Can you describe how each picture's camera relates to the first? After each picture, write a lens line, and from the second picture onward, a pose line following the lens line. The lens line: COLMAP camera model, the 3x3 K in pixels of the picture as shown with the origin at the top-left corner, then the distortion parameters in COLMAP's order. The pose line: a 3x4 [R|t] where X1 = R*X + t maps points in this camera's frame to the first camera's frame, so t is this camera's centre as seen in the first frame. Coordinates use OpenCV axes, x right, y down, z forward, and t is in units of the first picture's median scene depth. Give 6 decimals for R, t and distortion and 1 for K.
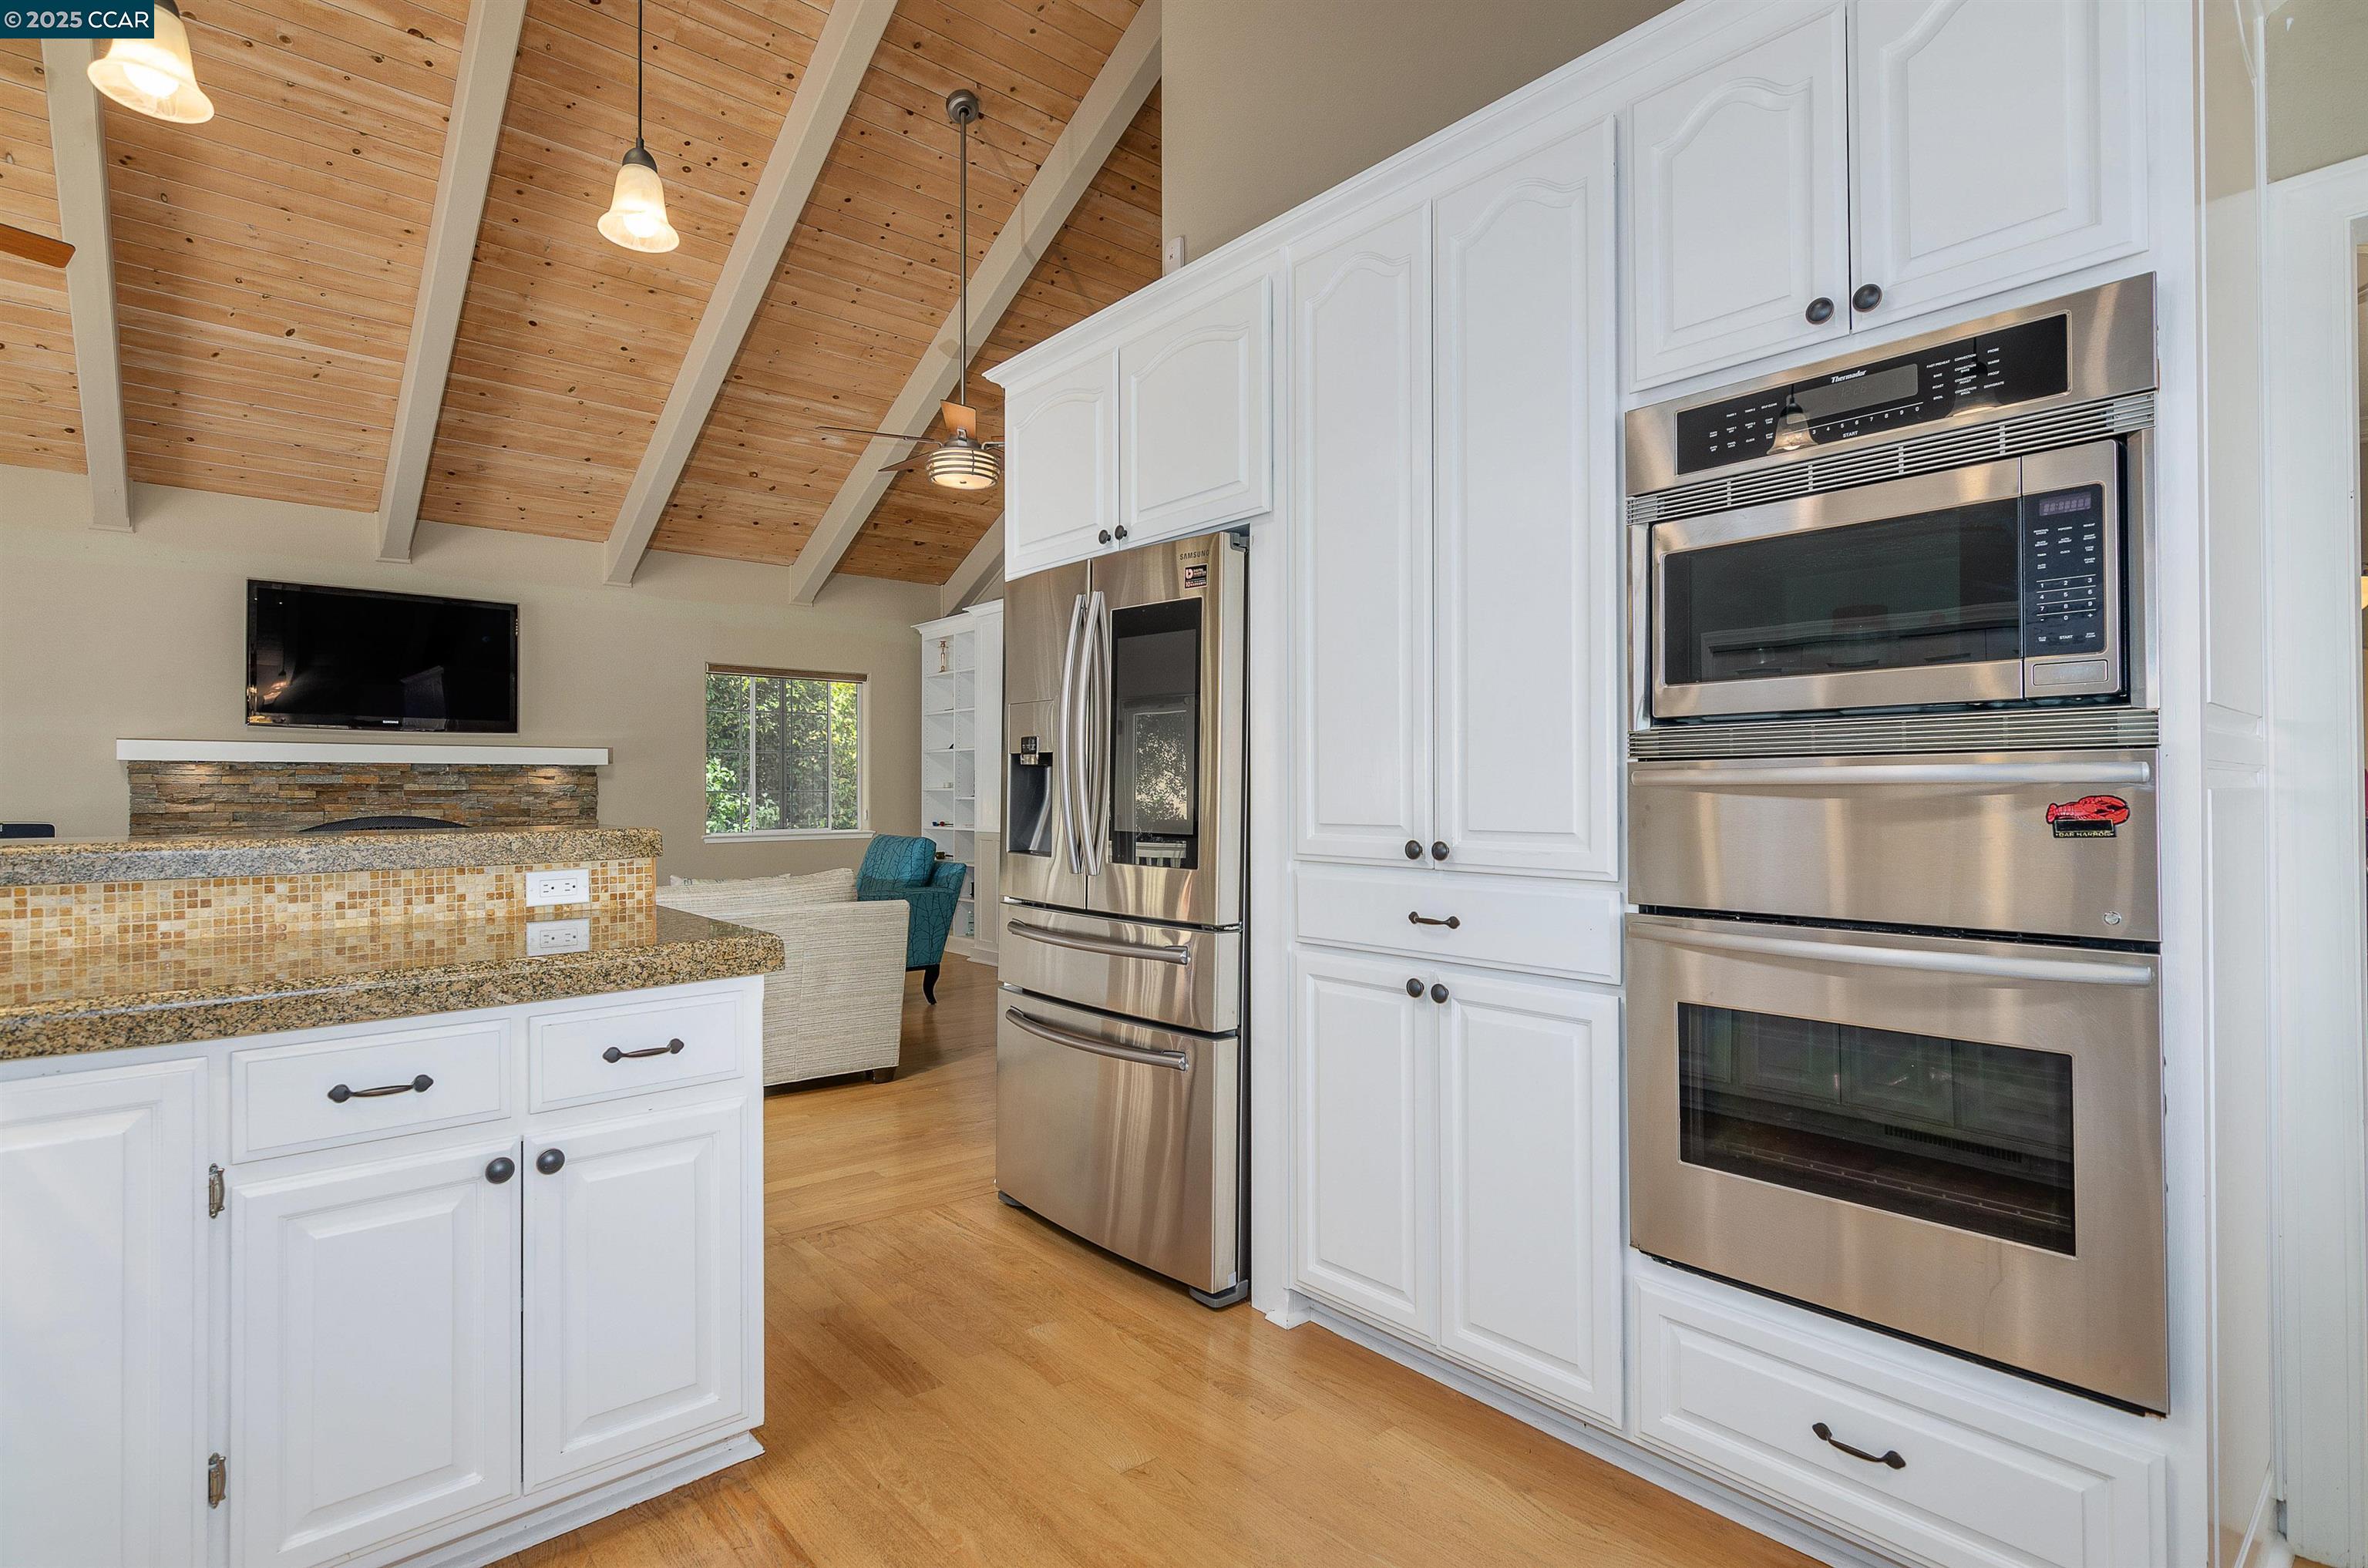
lens RADIAL K [[1135.9, 0, 1169.7], [0, 1135.9, 781.8], [0, 0, 1]] dist [0.002643, 0.000797]
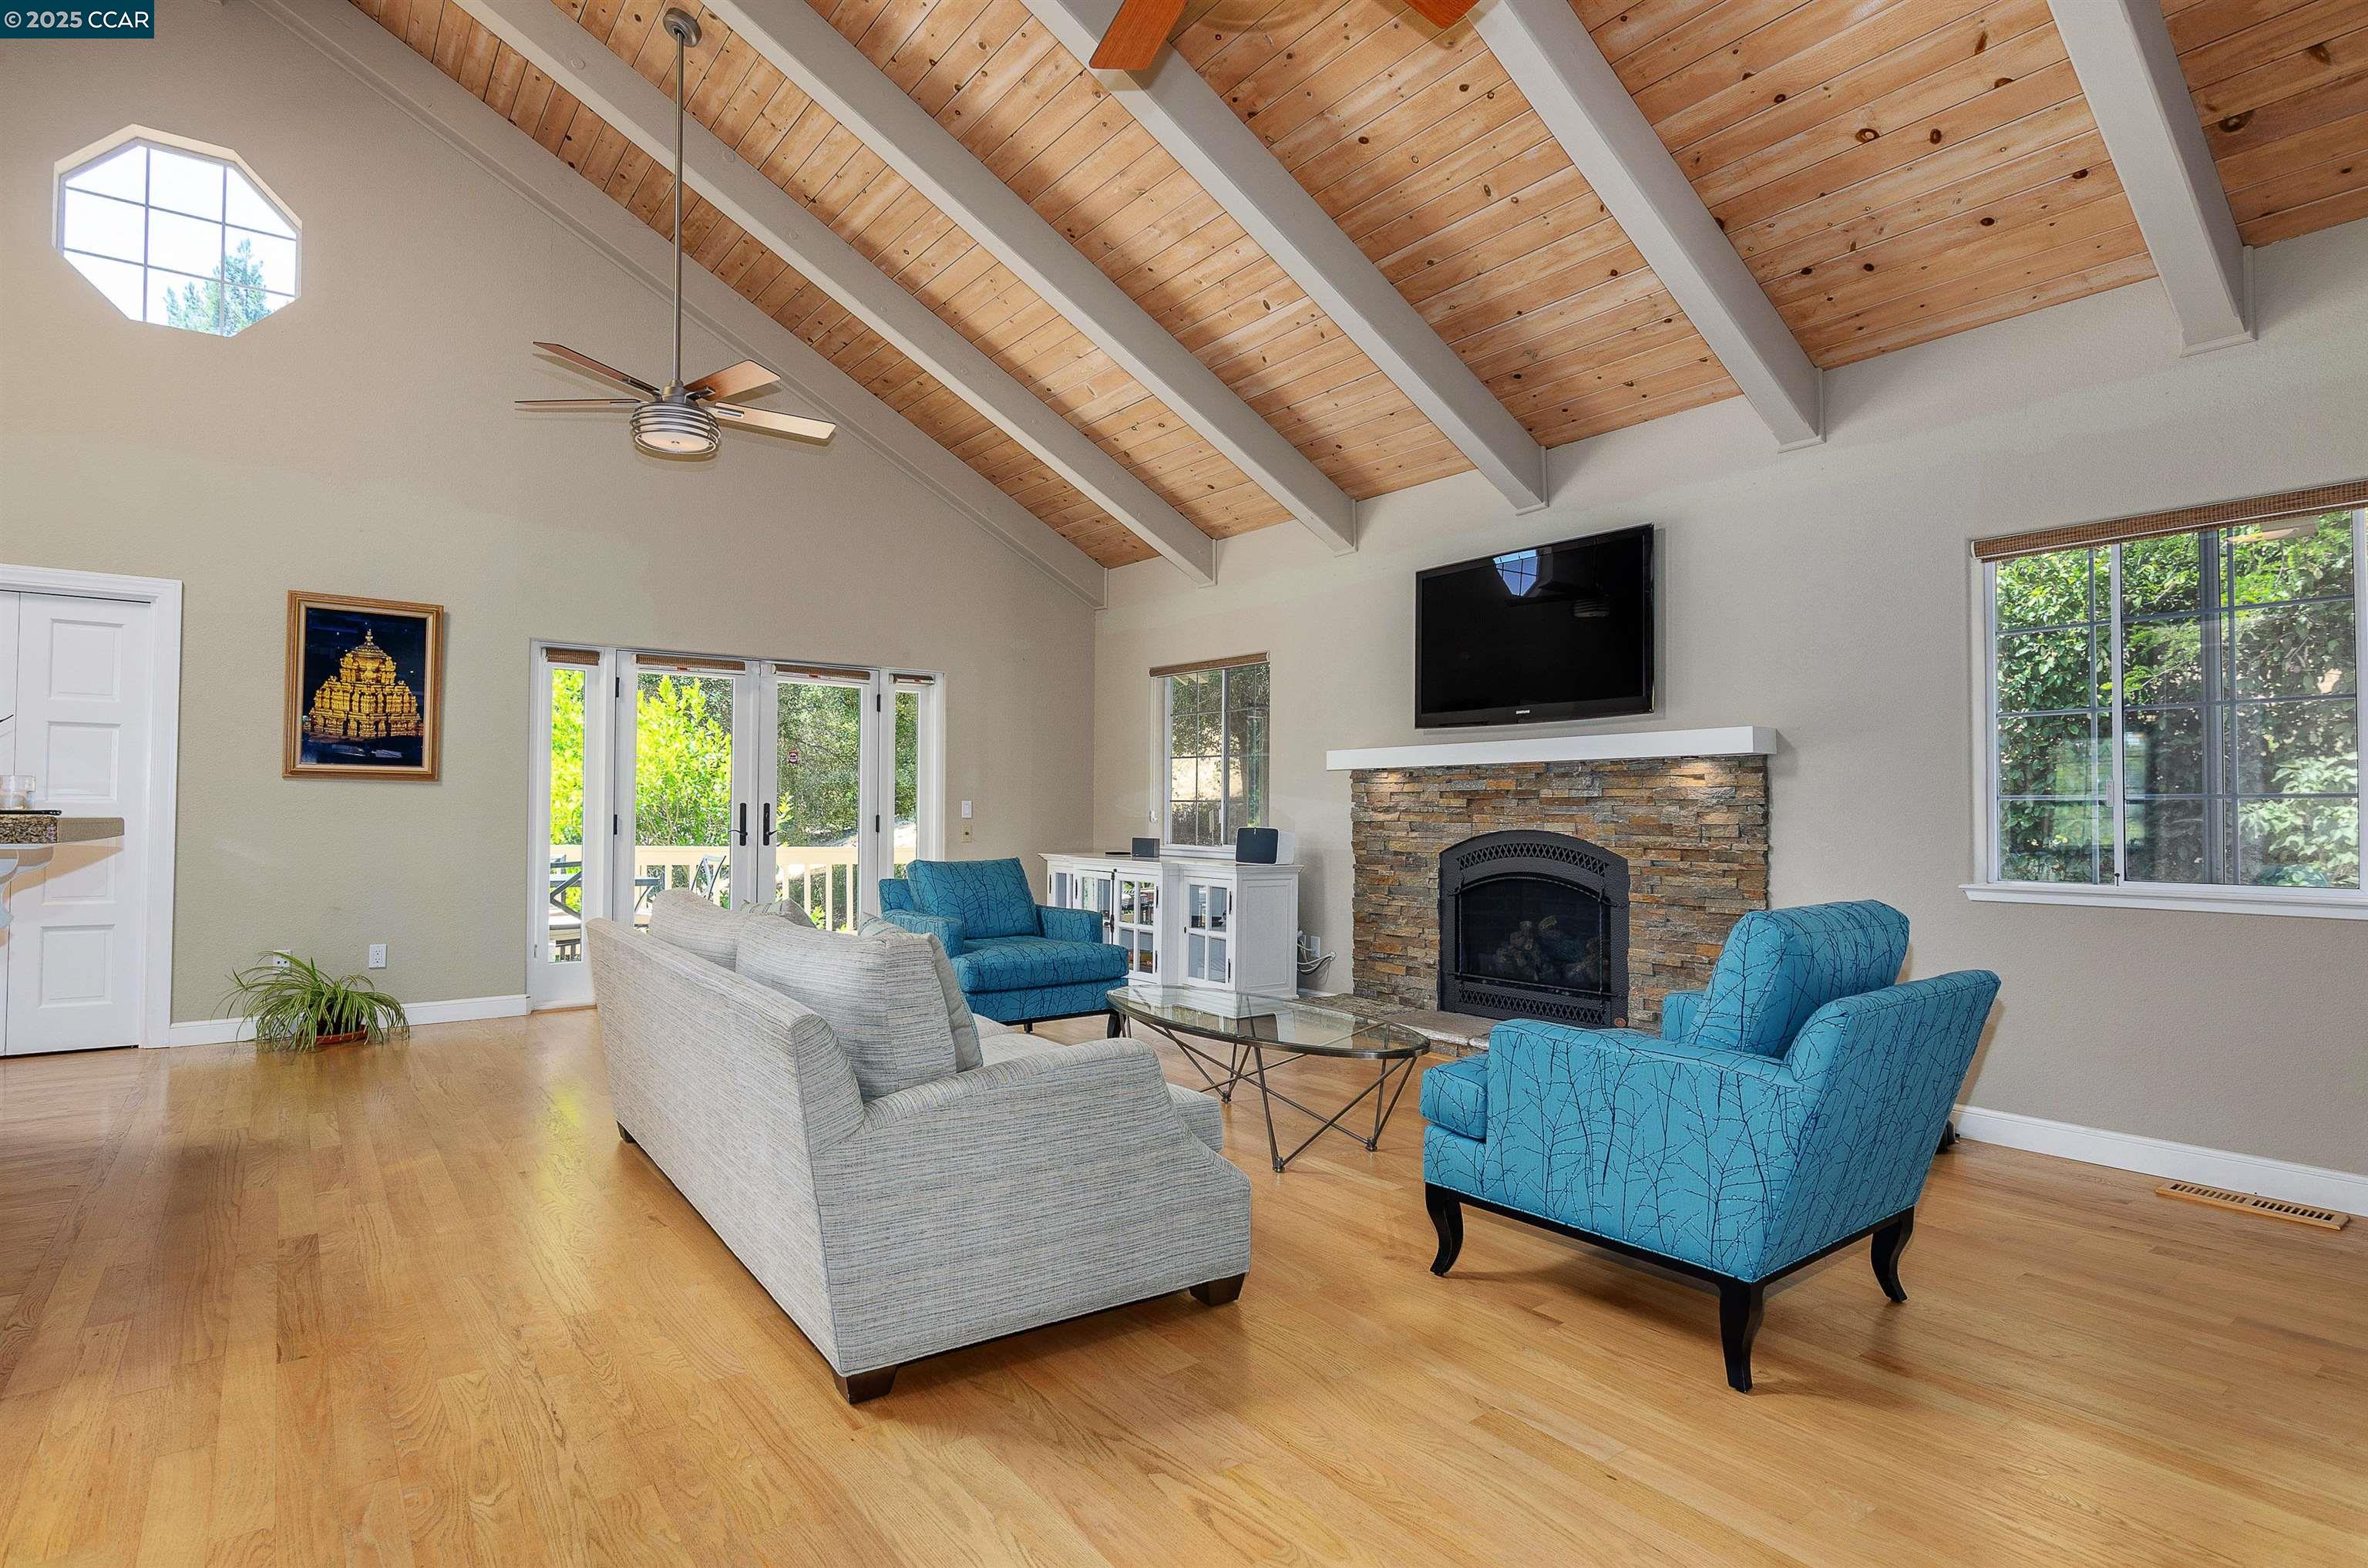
lens RADIAL K [[1202.5, 0, 1156.2], [0, 1202.5, 786.6], [0, 0, 1]] dist [-0.001006, -0.000224]
pose [[-0.079103, -0.021062, -0.996644, 0.171796], [0.003013, 0.999767, -0.021368, 0.016811], [0.996862, -0.004693, -0.079021, 0.800088]]
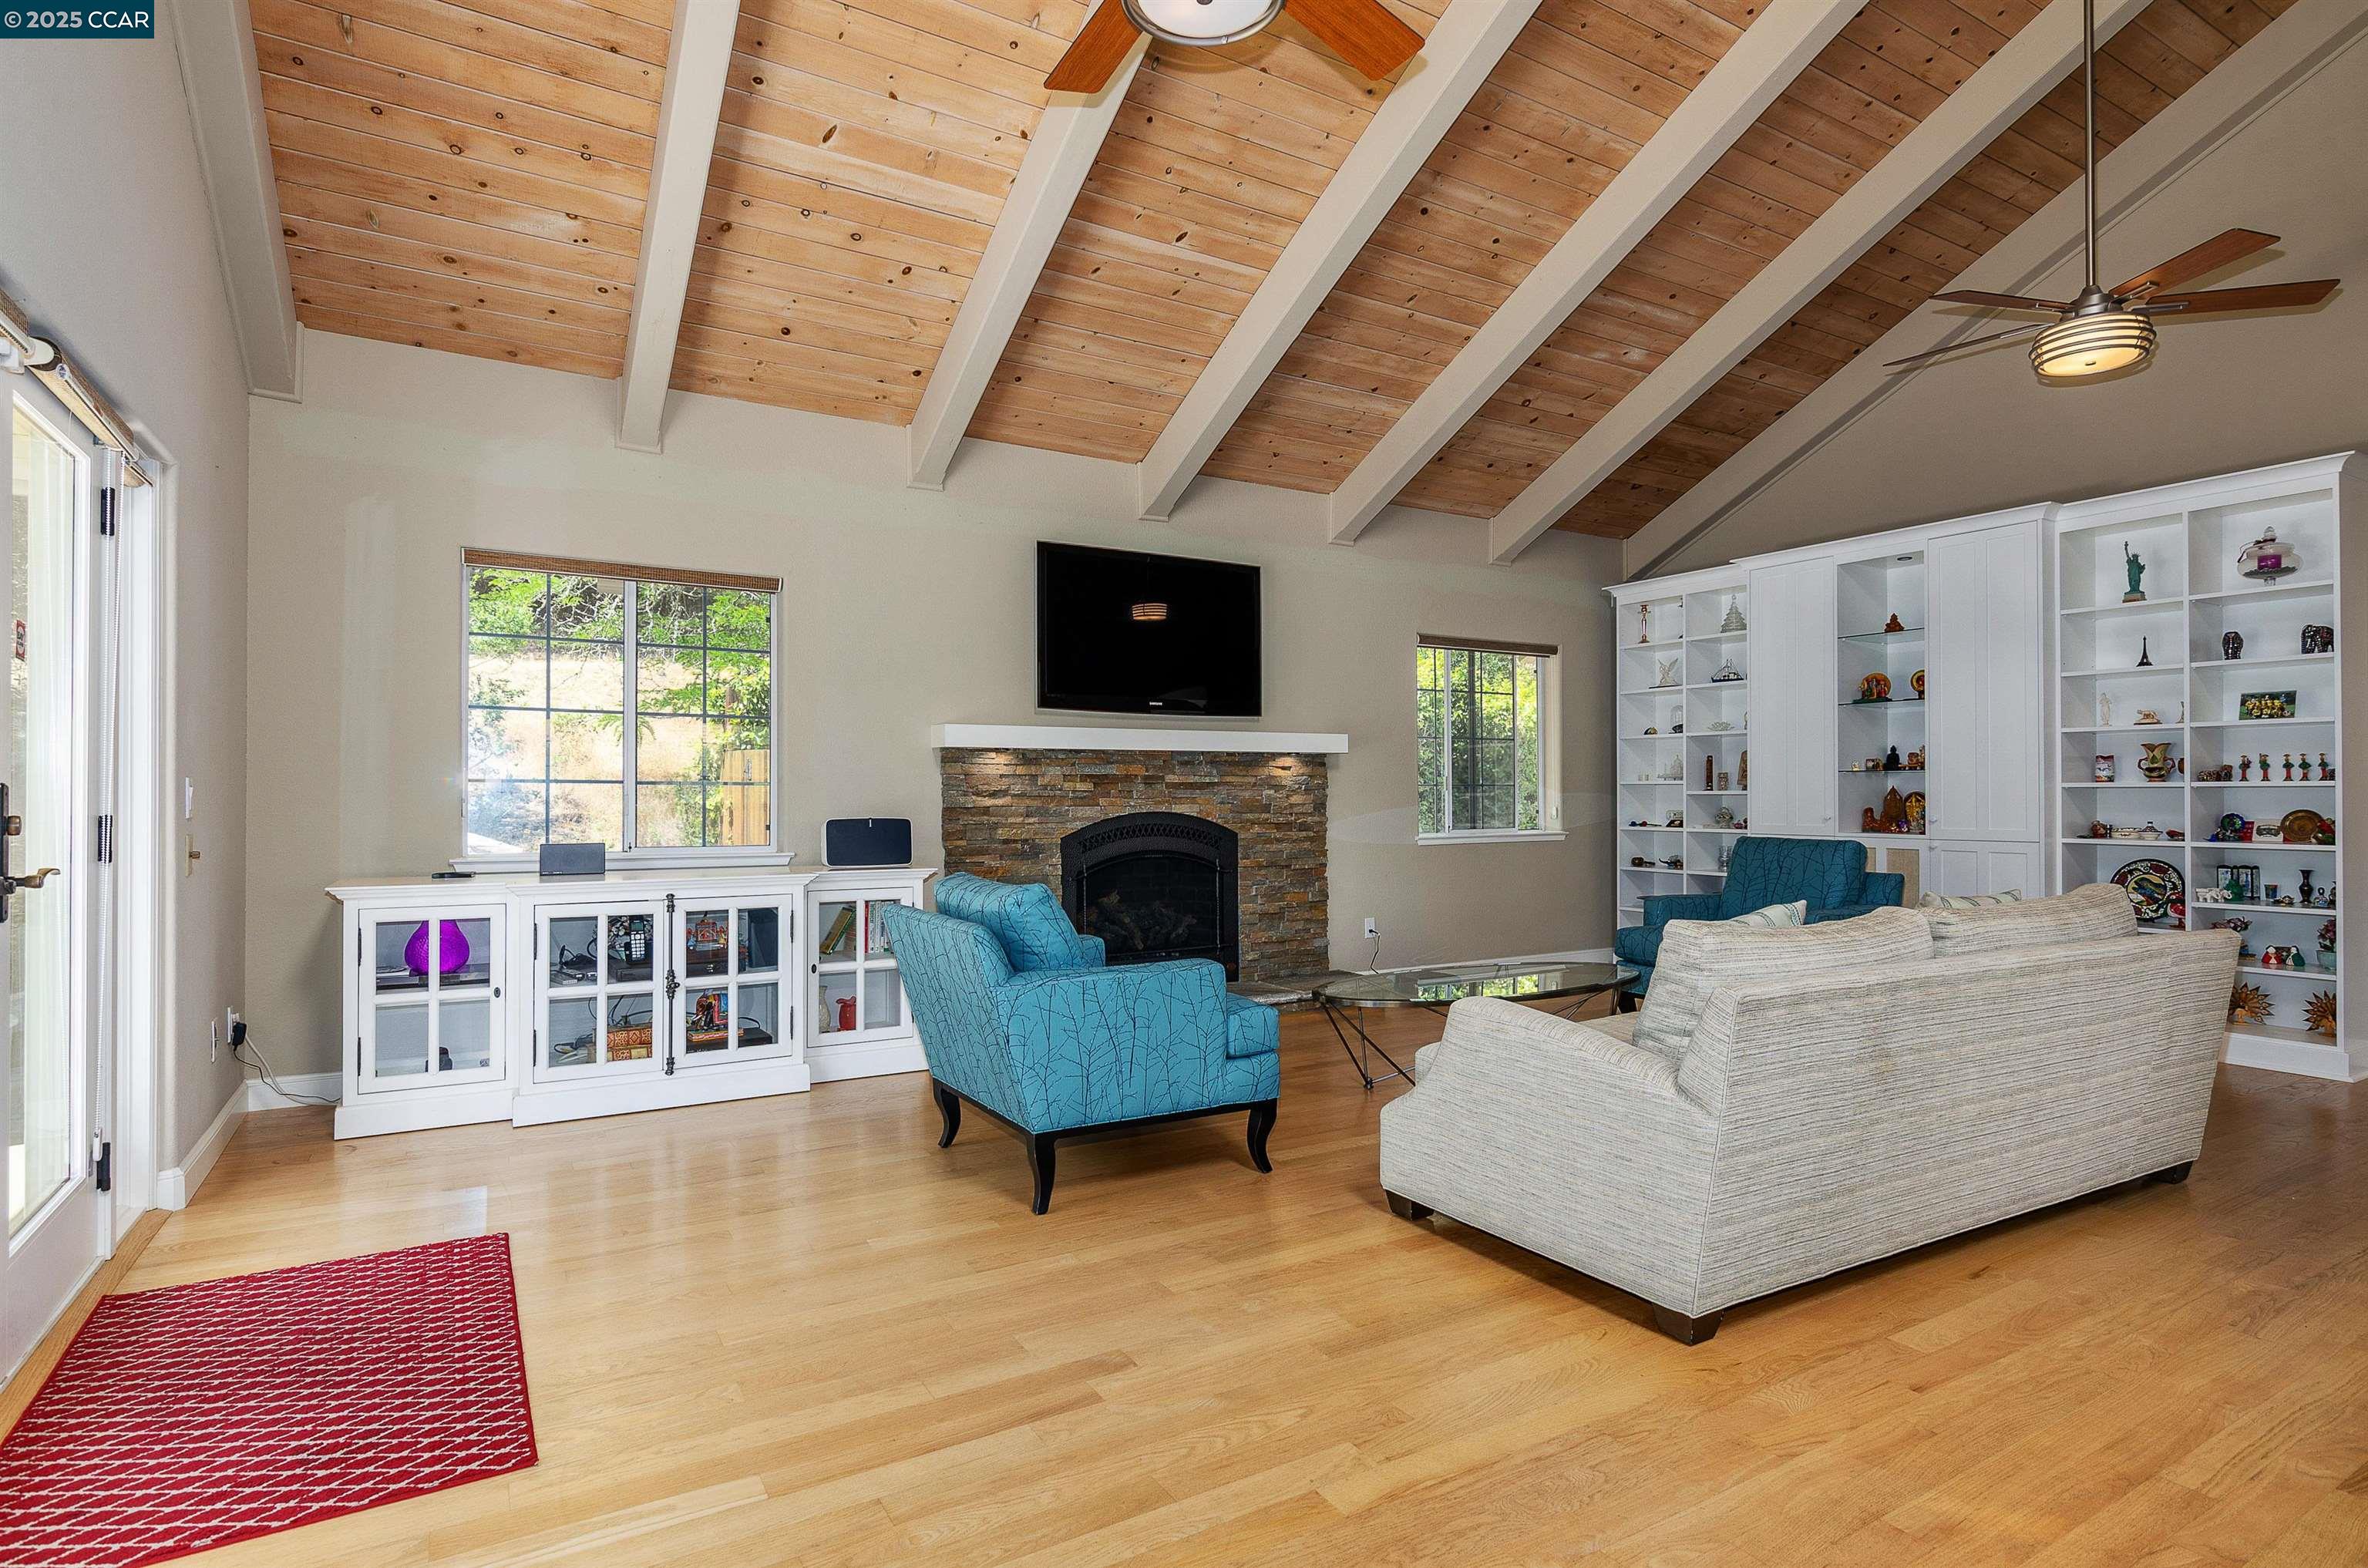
lens RADIAL K [[1194.6, 0, 1182.0], [0, 1194.6, 791.7], [0, 0, 1]] dist [-0.002786, -0.000431]
pose [[0.984393, 0.002482, -0.175966, -0.498124], [-0.000335, 0.999925, 0.012231, 0.003518], [0.175983, -0.011981, 0.984320, 0.101968]]
